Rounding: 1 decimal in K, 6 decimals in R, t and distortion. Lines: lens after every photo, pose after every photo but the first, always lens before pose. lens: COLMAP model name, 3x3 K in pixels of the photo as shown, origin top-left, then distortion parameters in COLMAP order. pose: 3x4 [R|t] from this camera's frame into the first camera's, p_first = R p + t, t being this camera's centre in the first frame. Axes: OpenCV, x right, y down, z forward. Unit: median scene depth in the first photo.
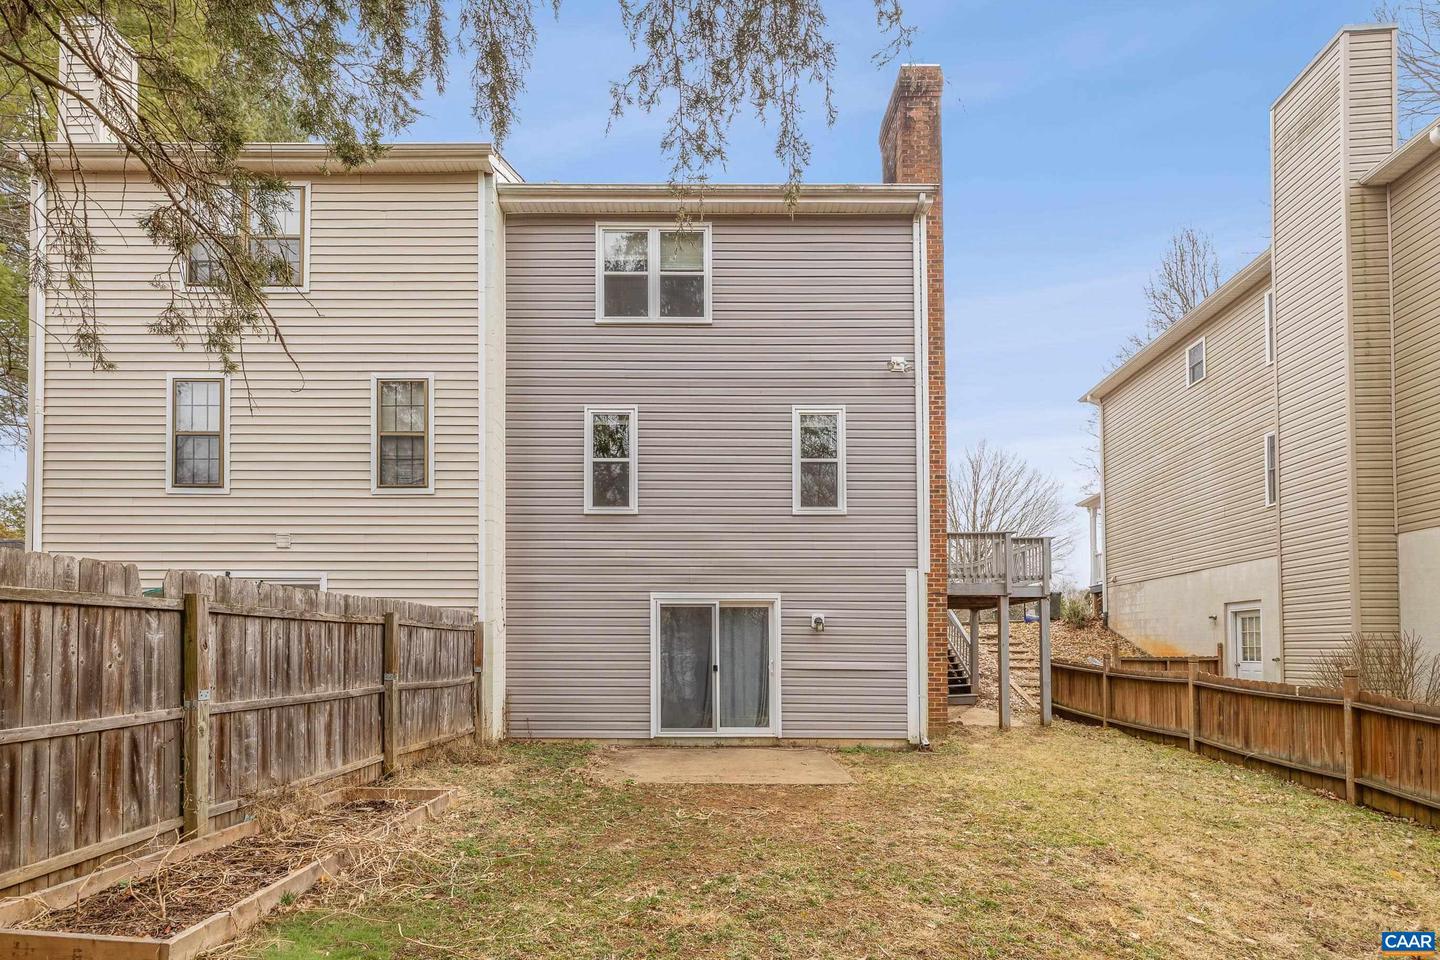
lens RADIAL K [[582.1, 0, 720.0], [0, 582.1, 480.0], [0, 0, 1]] dist [0.006679, -0.000494]
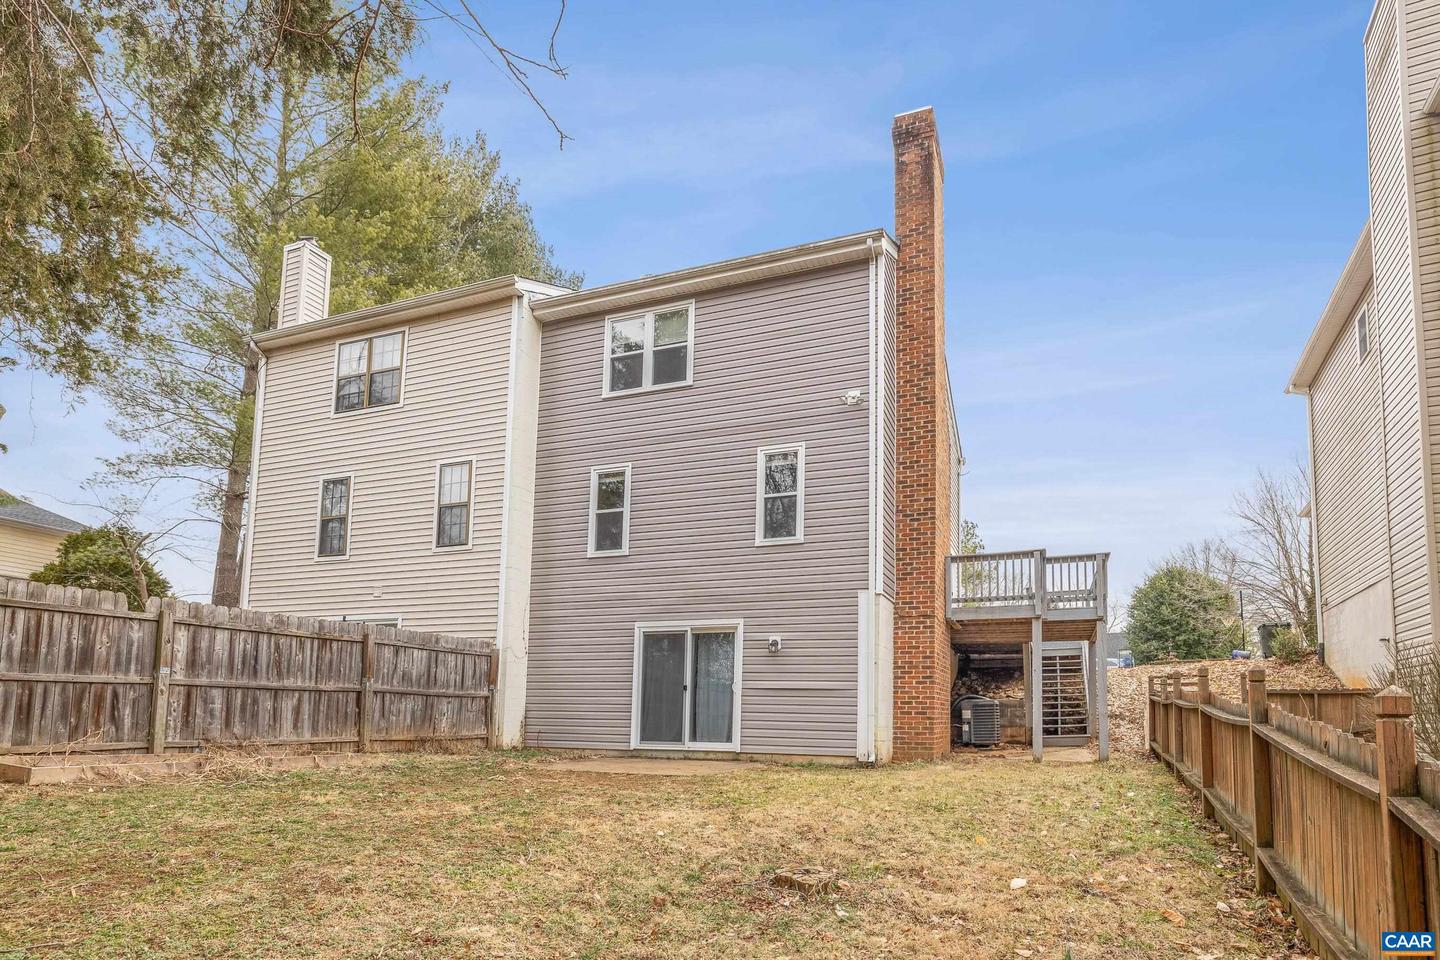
lens RADIAL K [[568.5, 0, 720.0], [0, 568.5, 480.0], [0, 0, 1]] dist [0.000588, 0.000575]
pose [[0.958418, -0.099801, -0.267347, 0.401427], [0.077377, 0.992640, -0.093164, 0.033341], [0.274677, 0.068603, 0.959086, -0.063027]]
